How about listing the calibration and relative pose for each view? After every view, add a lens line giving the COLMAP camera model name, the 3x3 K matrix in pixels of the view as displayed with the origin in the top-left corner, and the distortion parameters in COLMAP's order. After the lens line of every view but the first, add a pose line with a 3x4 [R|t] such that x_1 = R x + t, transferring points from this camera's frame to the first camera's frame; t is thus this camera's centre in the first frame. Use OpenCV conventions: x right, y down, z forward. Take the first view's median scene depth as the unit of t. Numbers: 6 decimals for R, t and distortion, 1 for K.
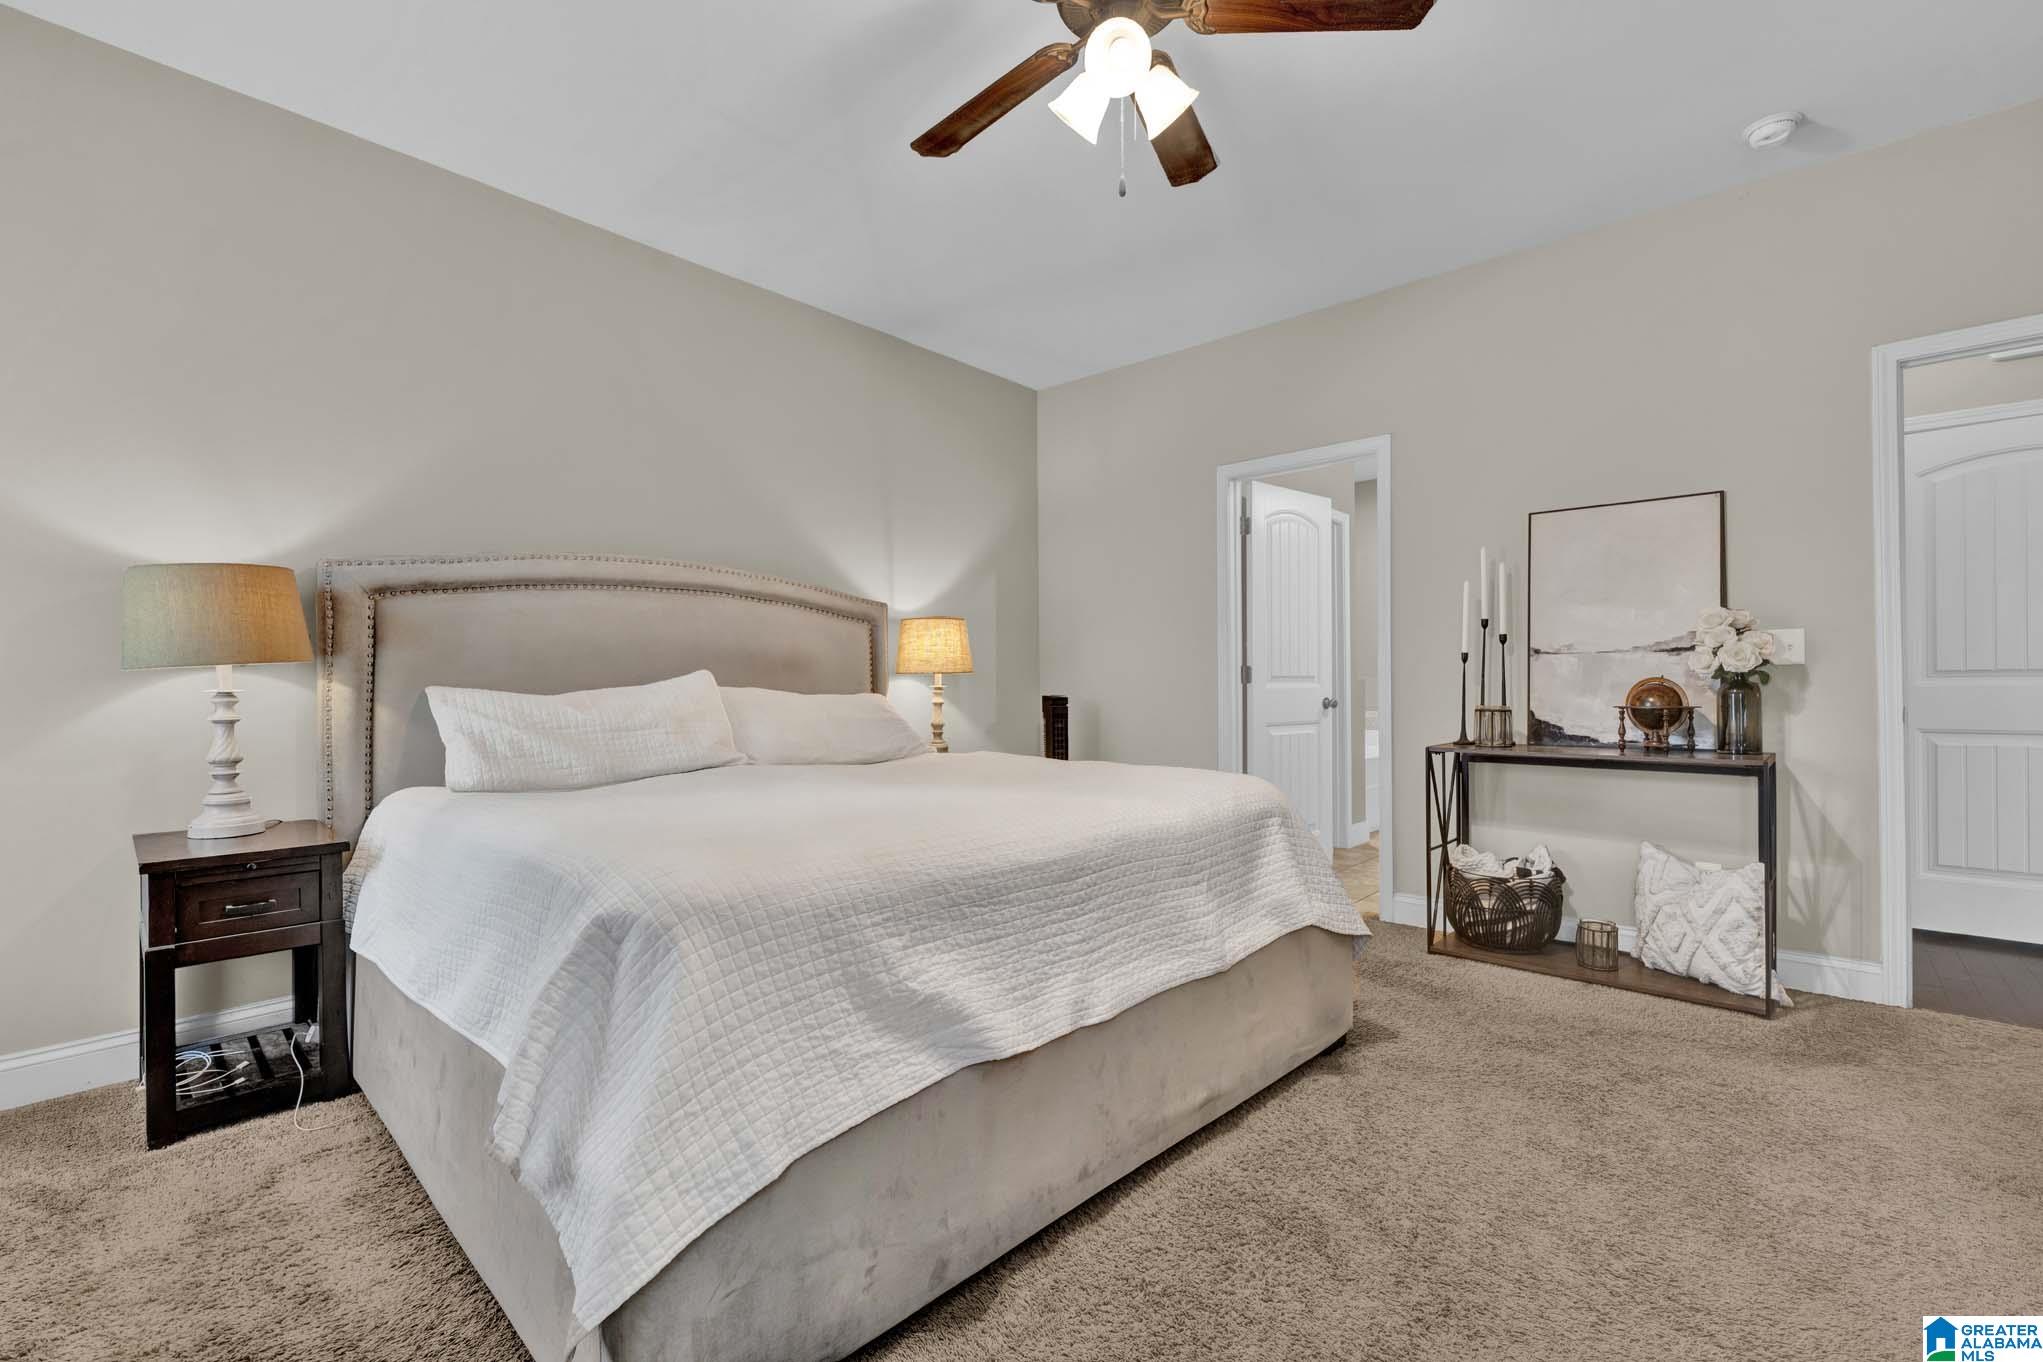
lens RADIAL K [[903.5, 0, 1021.5], [0, 903.5, 681.0], [0, 0, 1]] dist [-0.000080, 0.000048]
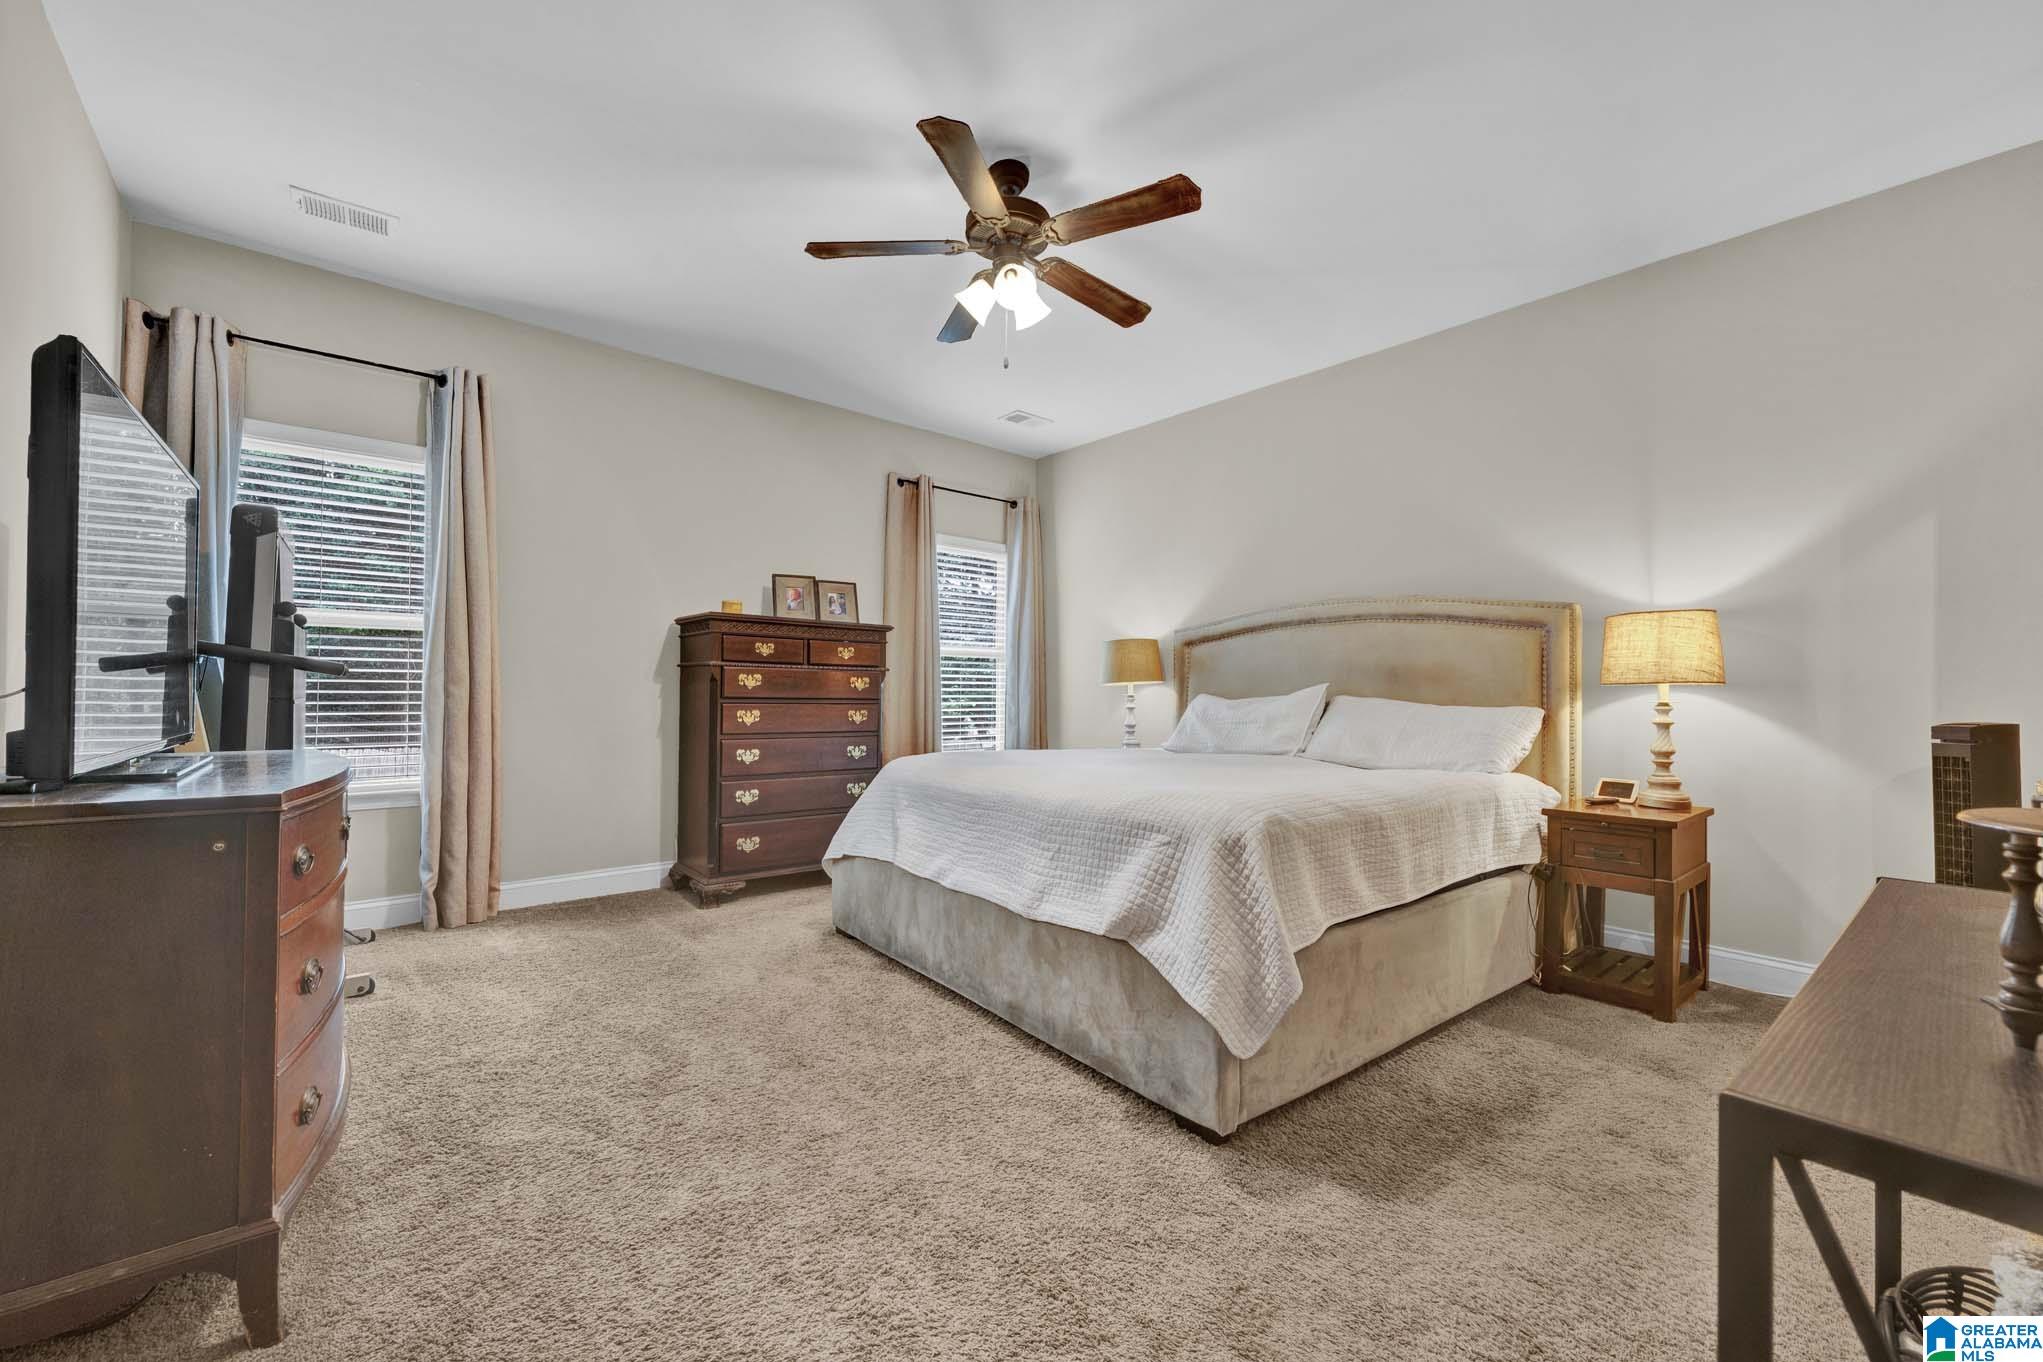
lens RADIAL K [[806.4, 0, 1020.4], [0, 806.4, 686.0], [0, 0, 1]] dist [-0.001630, -0.000085]
pose [[-0.124897, -0.000786, -0.992169, 0.707010], [-0.006036, 0.999982, -0.000032, -0.004905], [0.992151, 0.005985, -0.124900, 0.589268]]
